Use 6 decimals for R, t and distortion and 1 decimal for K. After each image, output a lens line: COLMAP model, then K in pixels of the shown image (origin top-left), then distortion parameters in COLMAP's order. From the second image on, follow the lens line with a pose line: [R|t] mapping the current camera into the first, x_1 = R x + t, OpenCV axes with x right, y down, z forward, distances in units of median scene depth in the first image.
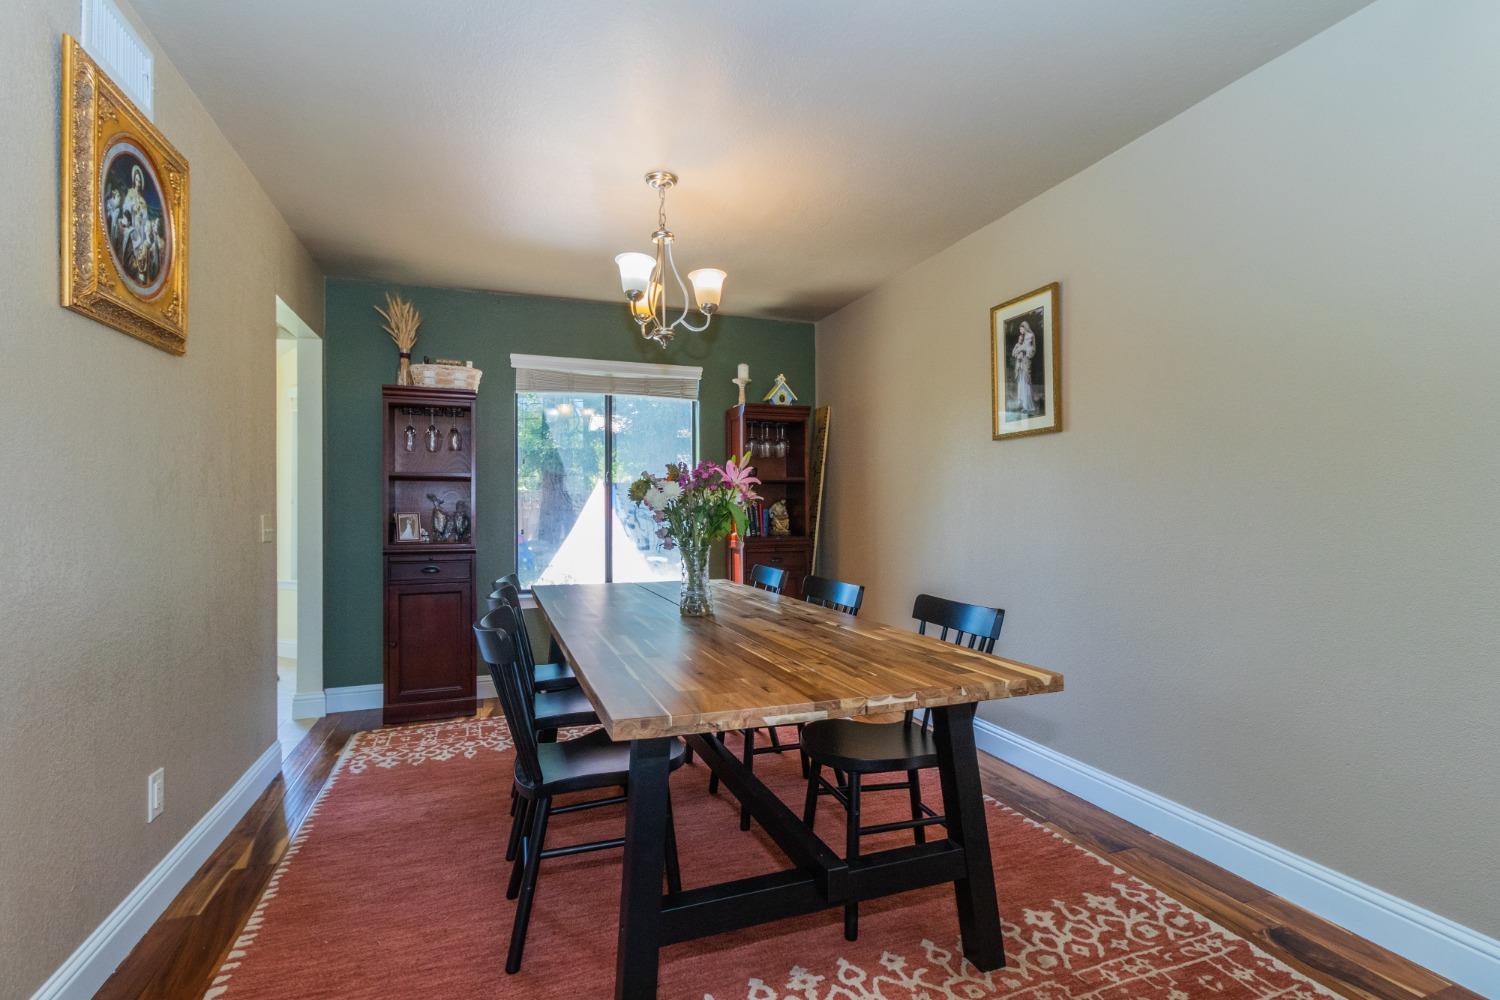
lens RADIAL K [[692.8, 0, 739.4], [0, 692.8, 505.4], [0, 0, 1]] dist [0.000669, 0.000037]
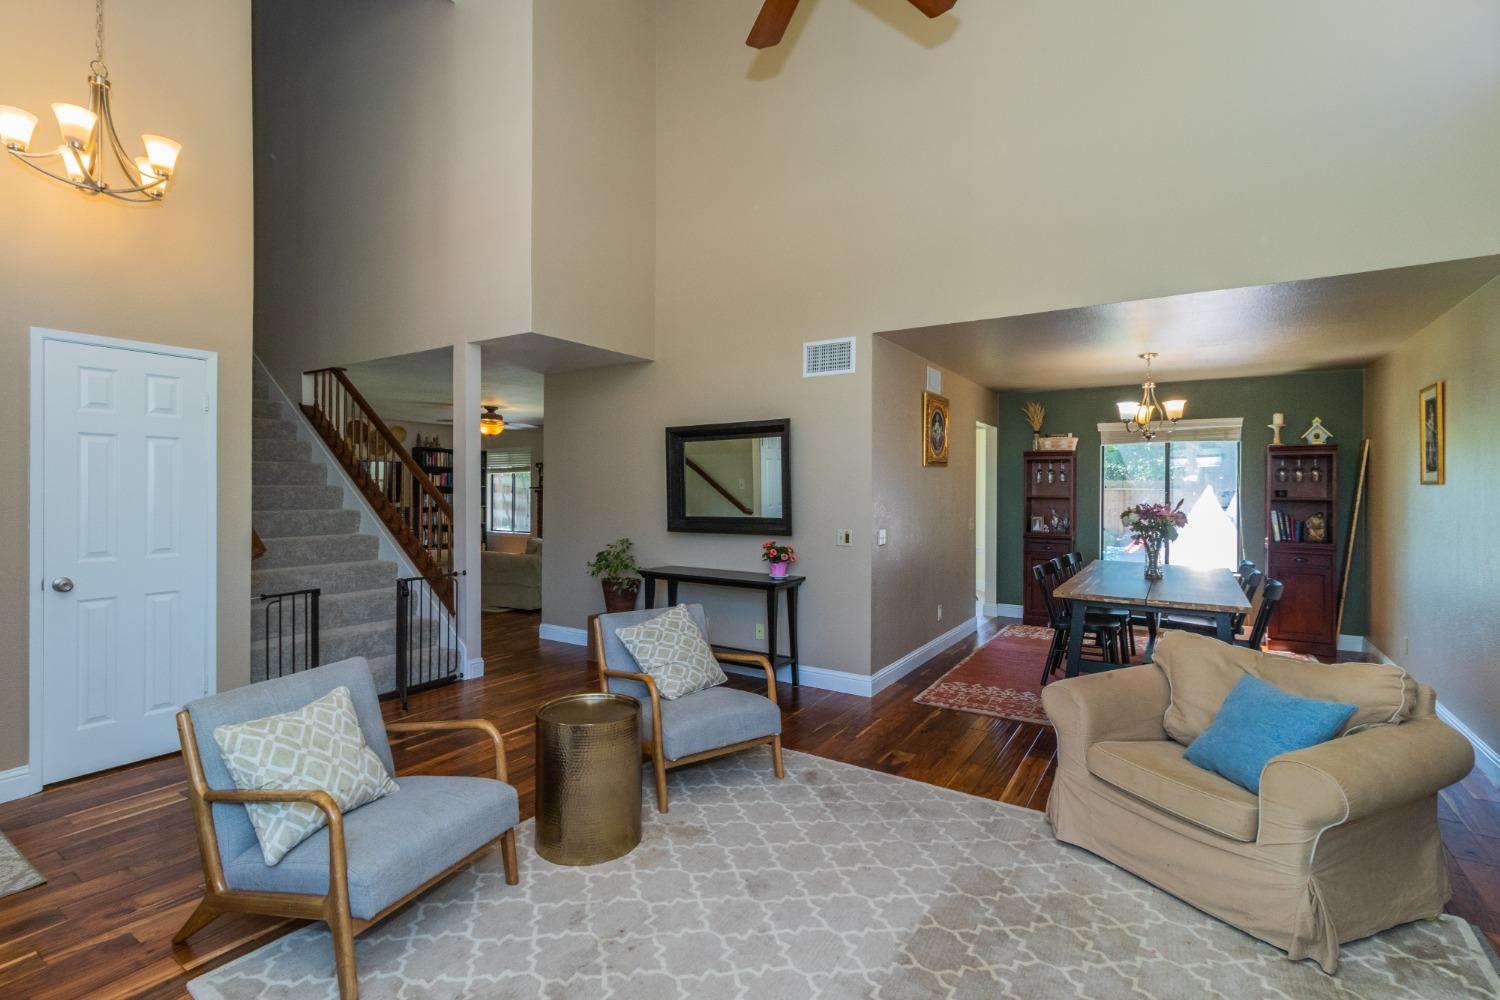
lens RADIAL K [[692.8, 0, 742.0], [0, 692.8, 494.2], [0, 0, 1]] dist [0.000669, 0.000037]
pose [[0.605760, 0.012565, -0.795548, 0.534850], [-0.002489, 0.999900, 0.013896, -0.073688], [0.795644, -0.006437, 0.605731, -0.781591]]
